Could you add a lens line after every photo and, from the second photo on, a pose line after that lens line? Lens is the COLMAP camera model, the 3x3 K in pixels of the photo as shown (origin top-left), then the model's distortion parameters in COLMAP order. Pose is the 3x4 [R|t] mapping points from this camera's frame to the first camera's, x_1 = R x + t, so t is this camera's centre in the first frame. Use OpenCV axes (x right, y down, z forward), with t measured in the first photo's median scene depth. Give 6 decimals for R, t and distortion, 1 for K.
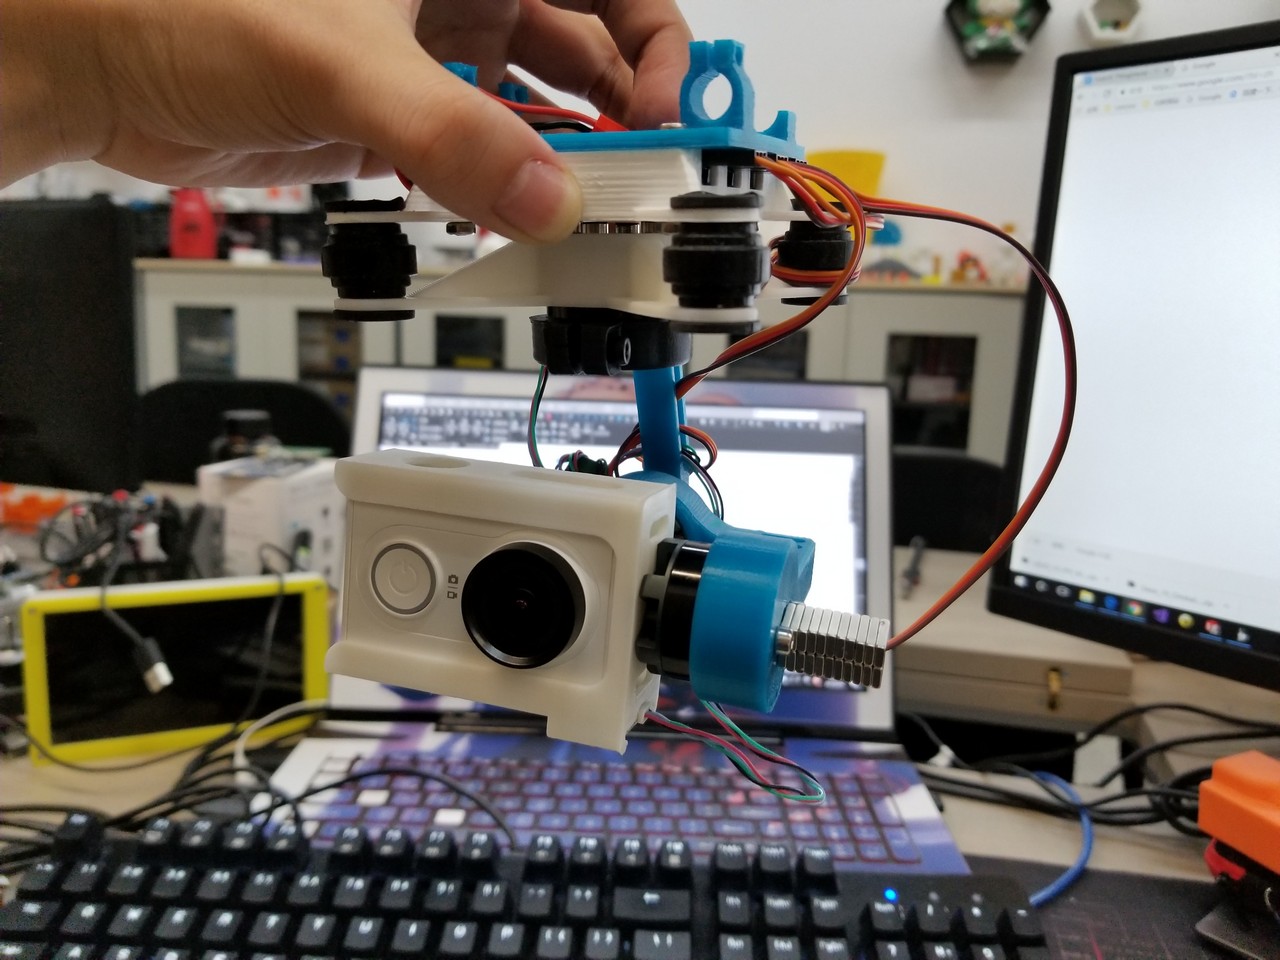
lens RADIAL K [[1007.6, 0, 642.6], [0, 1007.6, 461.1], [0, 0, 1]] dist [0.014102, -0.115921]
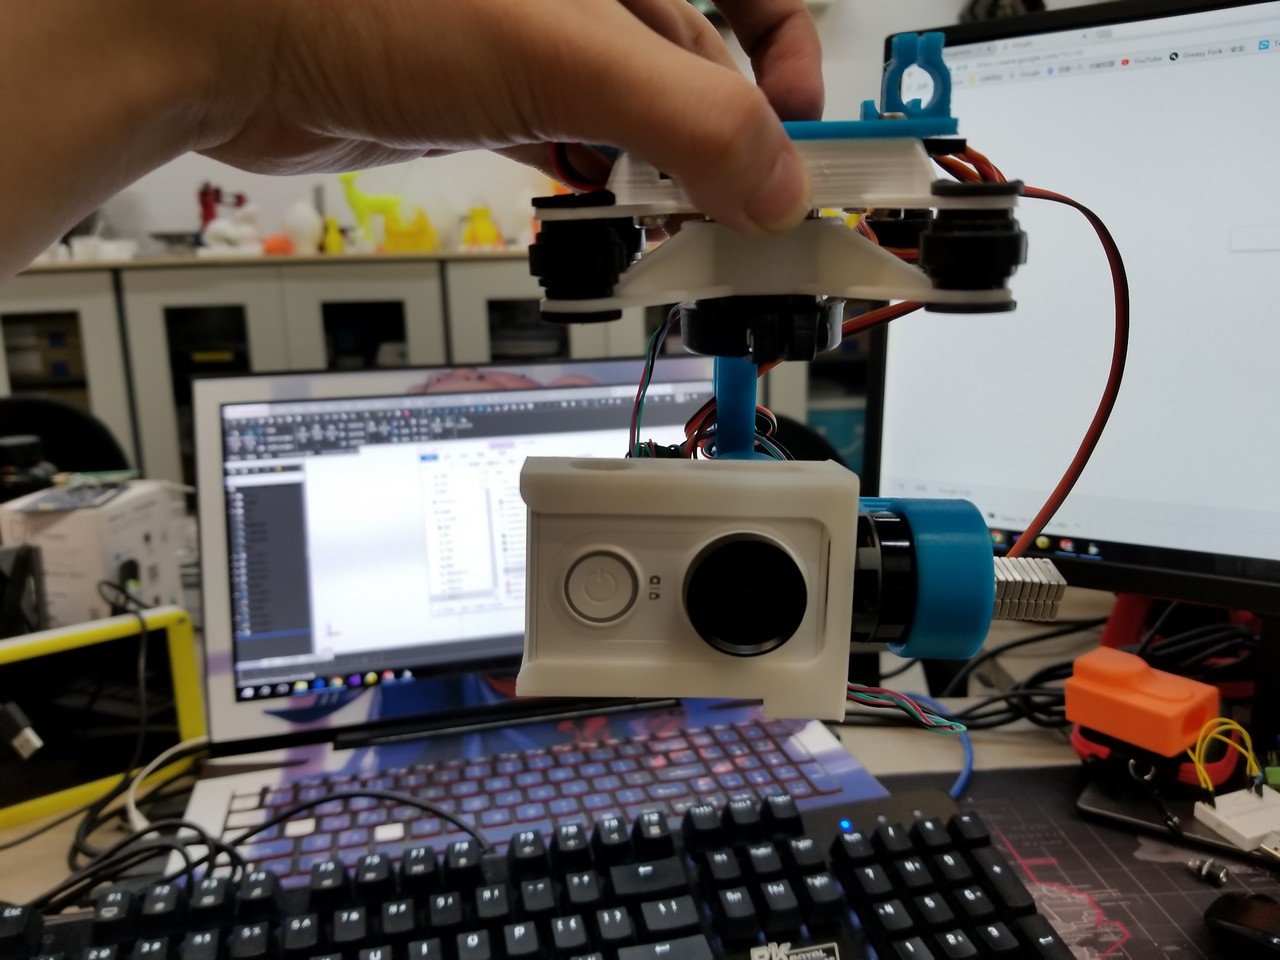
lens RADIAL K [[988.2, 0, 639.0], [0, 988.2, 467.5], [0, 0, 1]] dist [0.001692, -0.082862]
pose [[0.964968, -0.106711, 0.239687, -0.134703], [0.099849, 0.994173, 0.040630, -0.010582], [-0.242626, -0.015274, 0.970000, 0.021113]]
